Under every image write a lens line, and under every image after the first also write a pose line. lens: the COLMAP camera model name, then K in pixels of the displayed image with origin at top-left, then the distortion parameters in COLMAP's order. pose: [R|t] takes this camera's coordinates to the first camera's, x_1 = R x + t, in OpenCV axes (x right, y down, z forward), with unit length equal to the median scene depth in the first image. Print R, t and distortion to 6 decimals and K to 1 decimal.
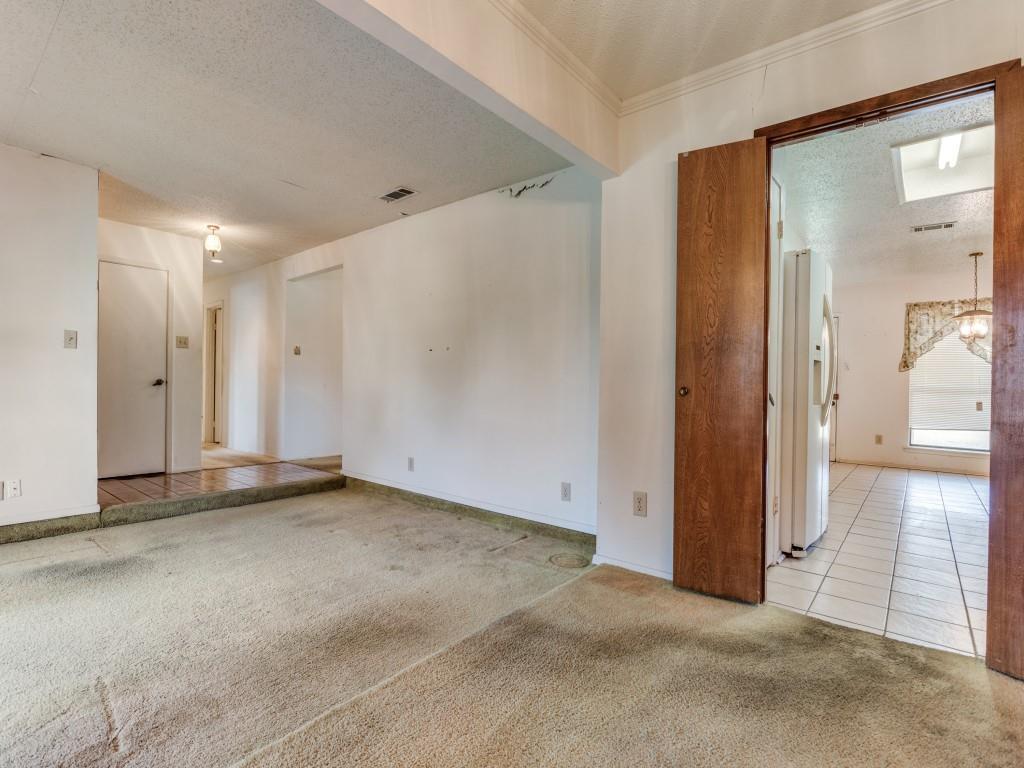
lens RADIAL K [[495.3, 0, 511.8], [0, 495.3, 384.1], [0, 0, 1]] dist [-0.002571, -0.000657]
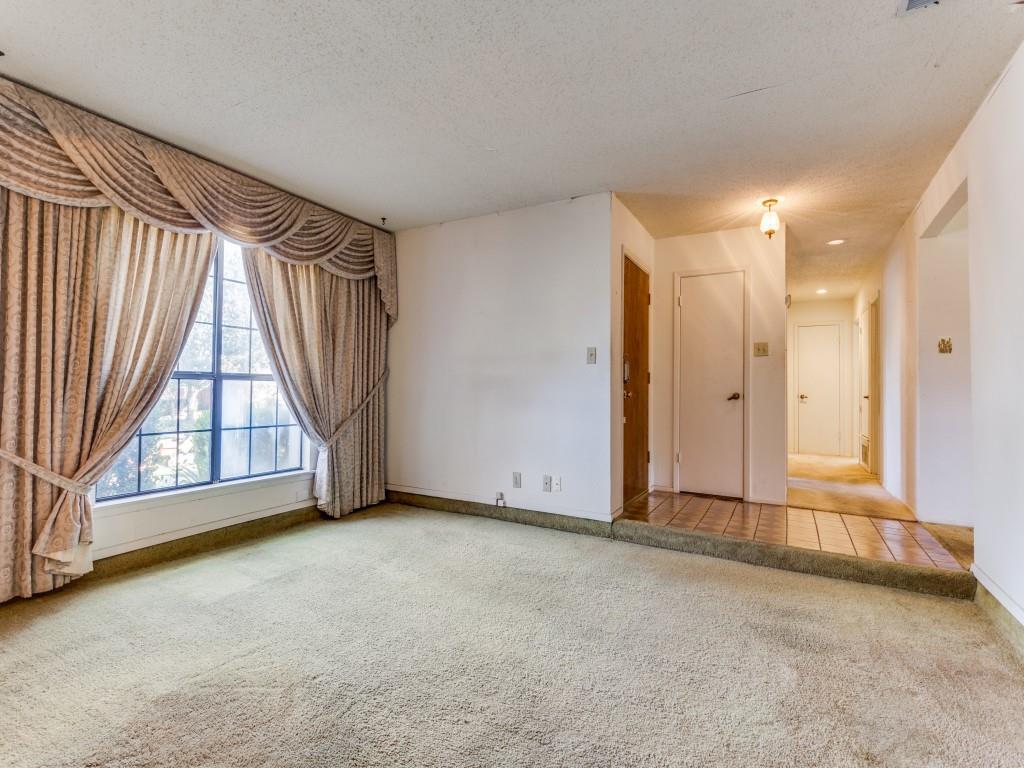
lens RADIAL K [[495.3, 0, 509.8], [0, 495.3, 381.3], [0, 0, 1]] dist [-0.002571, -0.000657]
pose [[0.162833, -0.028533, -0.986241, 0.108241], [-0.009119, 0.999496, -0.030422, 0.000202], [0.986612, 0.013948, 0.162490, 0.461852]]
